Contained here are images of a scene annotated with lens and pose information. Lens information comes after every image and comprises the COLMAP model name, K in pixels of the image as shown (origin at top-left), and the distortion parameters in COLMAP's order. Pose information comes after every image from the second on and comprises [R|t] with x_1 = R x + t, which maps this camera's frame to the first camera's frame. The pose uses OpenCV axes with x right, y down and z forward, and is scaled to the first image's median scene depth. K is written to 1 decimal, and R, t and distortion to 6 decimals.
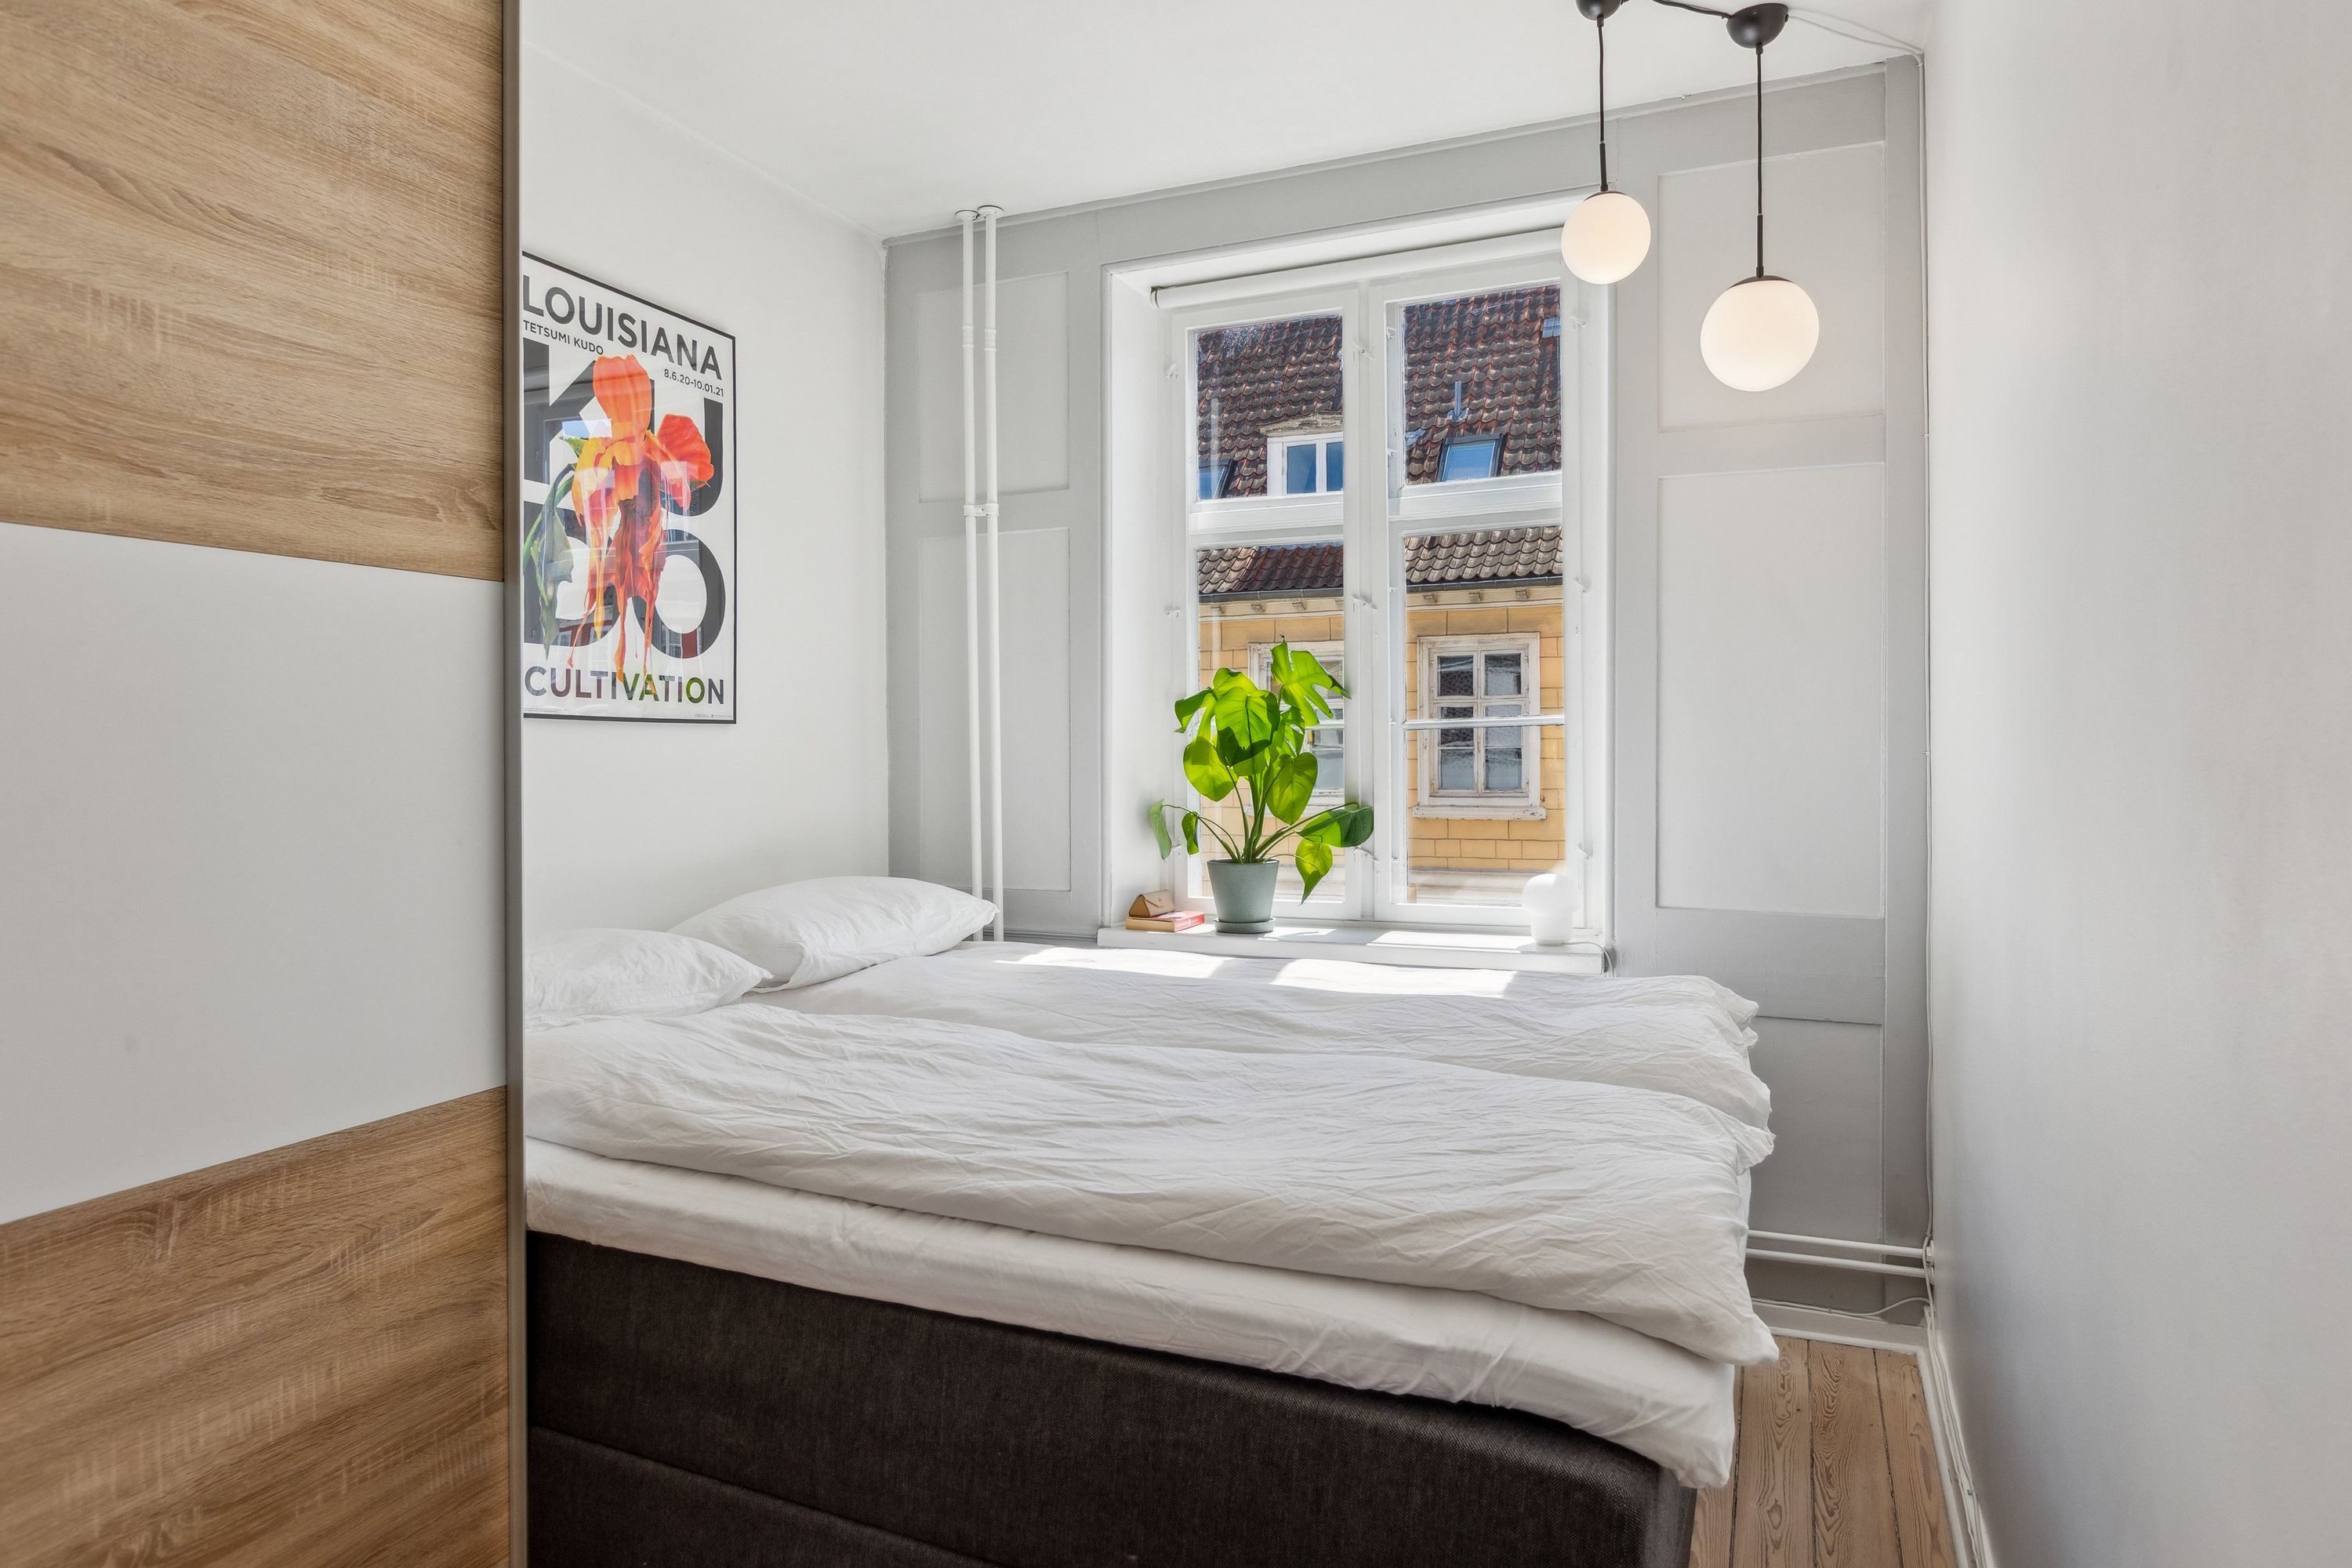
lens RADIAL K [[1482.3, 0, 1153.9], [0, 1482.3, 791.3], [0, 0, 1]] dist [-0.026269, 0.002526]
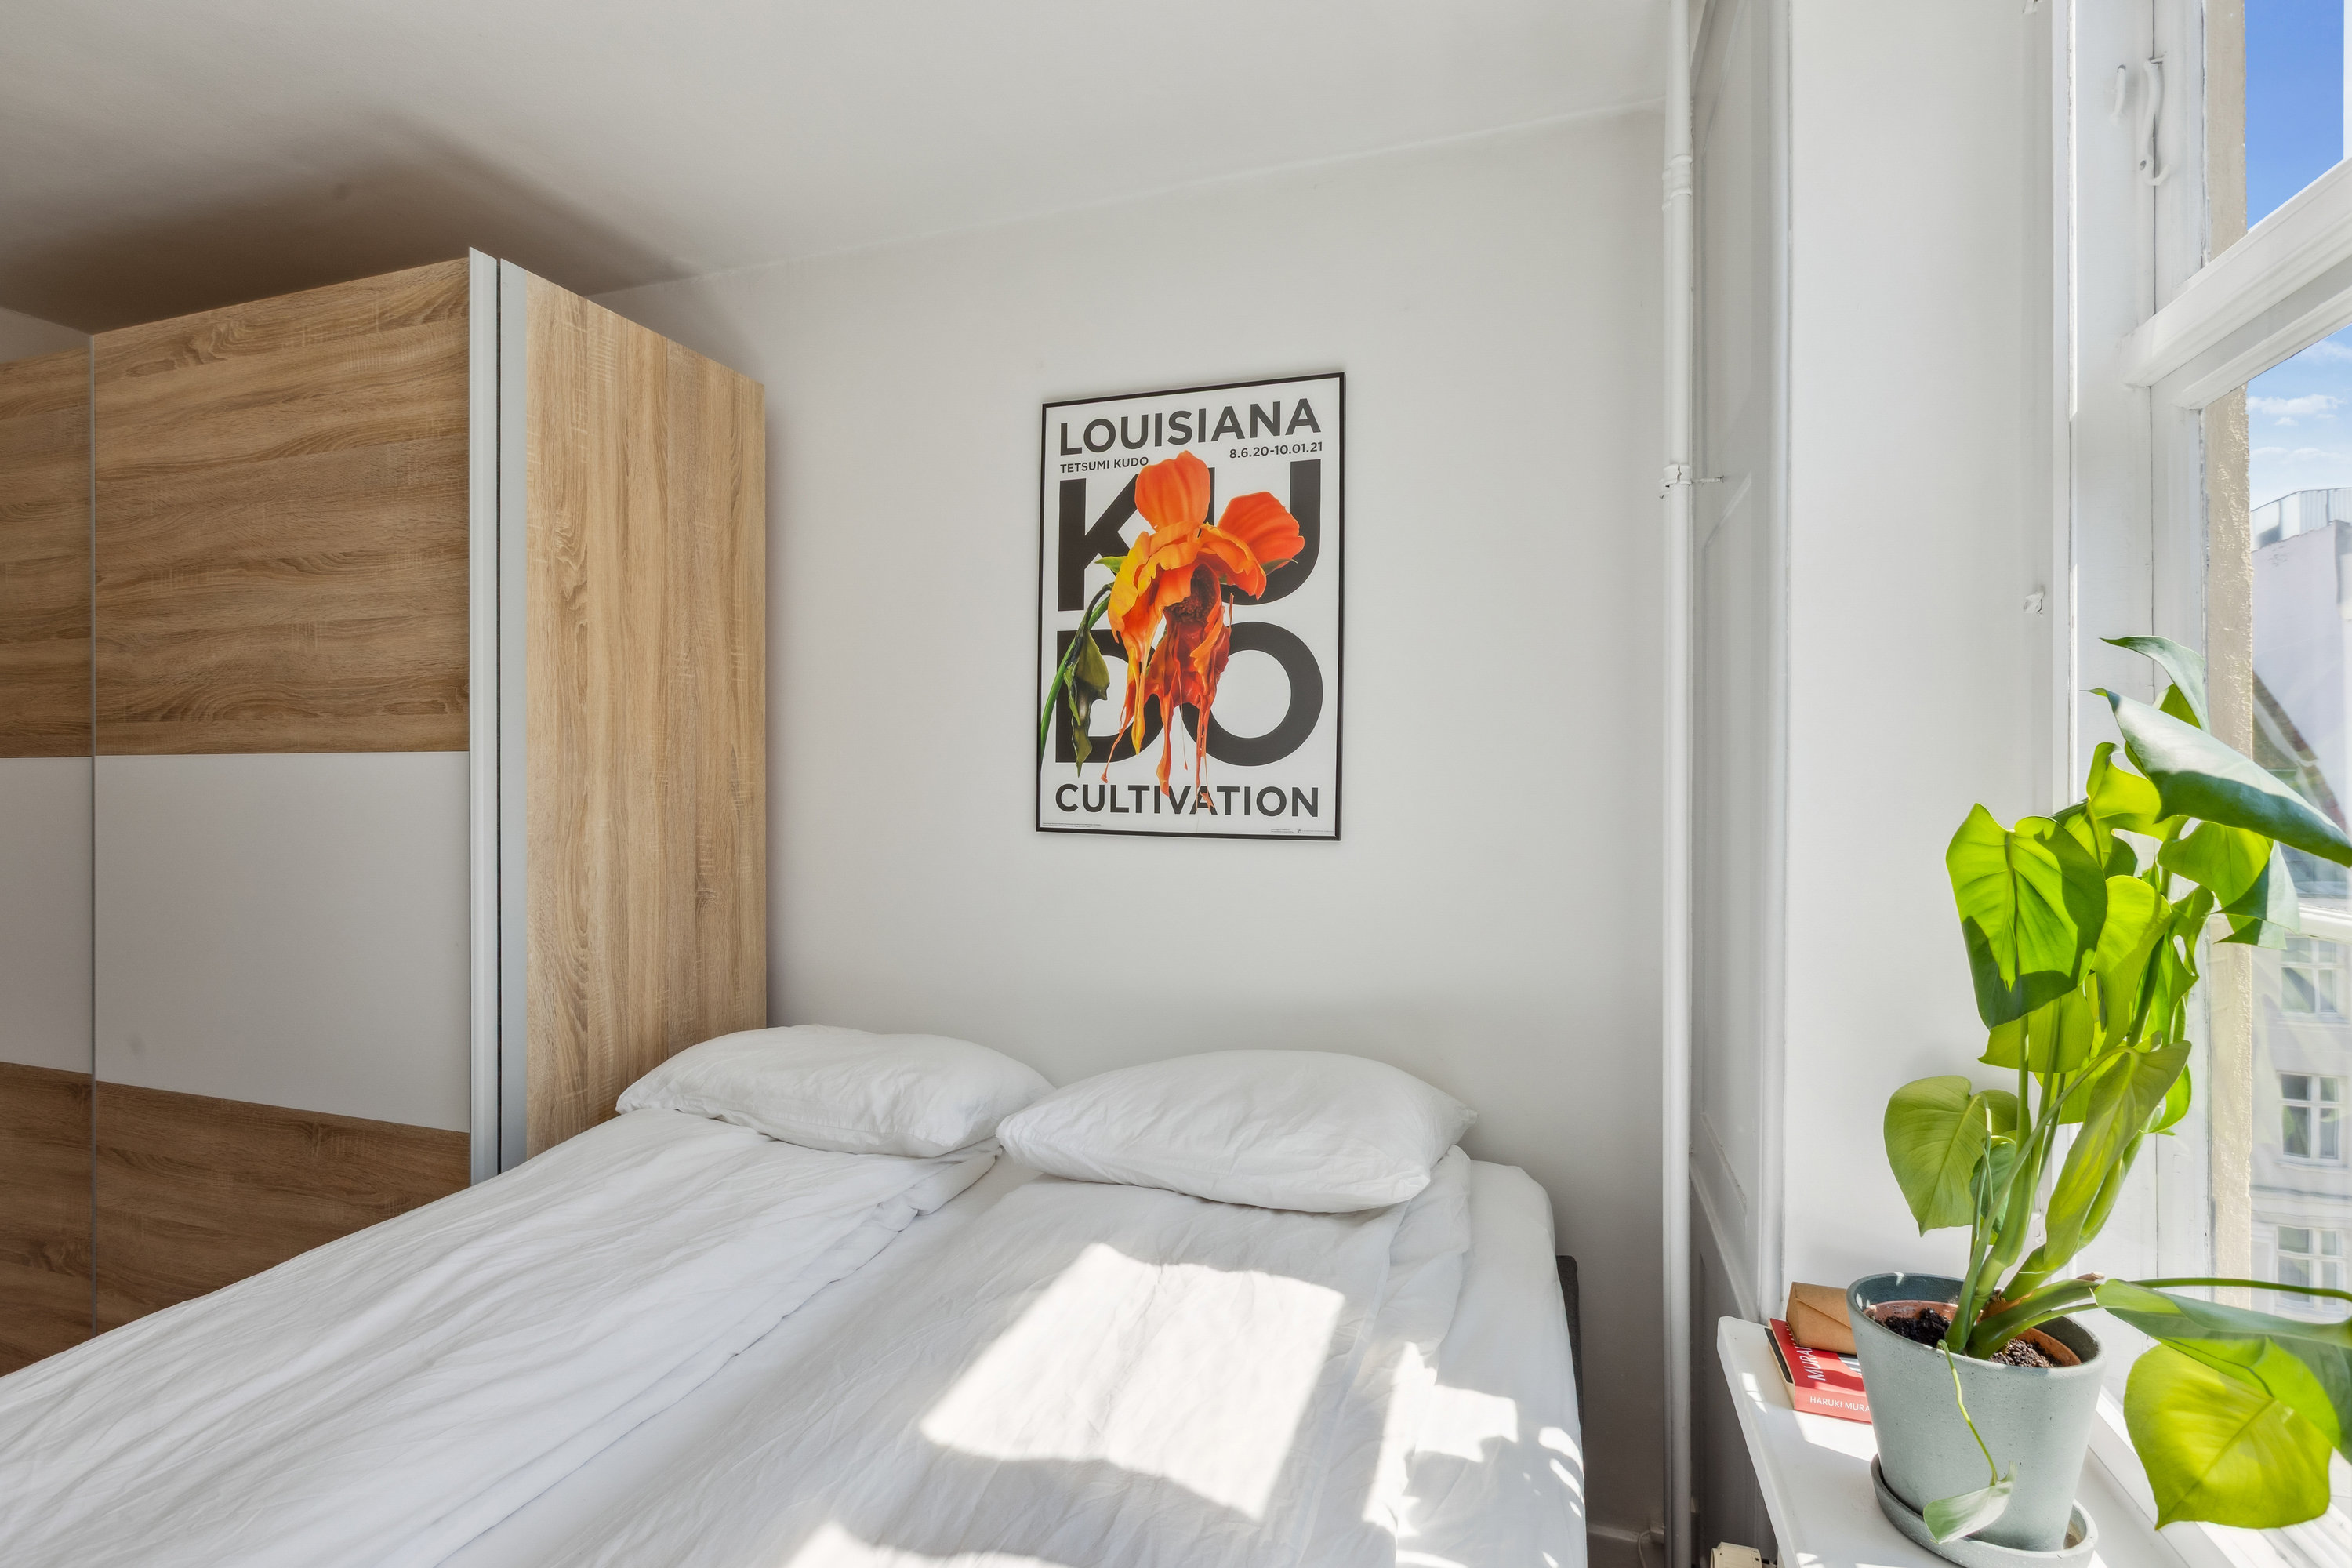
lens RADIAL K [[1123.1, 0, 1200.0], [0, 1123.1, 767.6], [0, 0, 1]] dist [-0.008784, 0.001004]
pose [[0.064606, -0.007845, -0.997880, 0.368748], [-0.032279, 0.999429, -0.009947, -0.085372], [0.997389, 0.032853, 0.064316, 0.972777]]
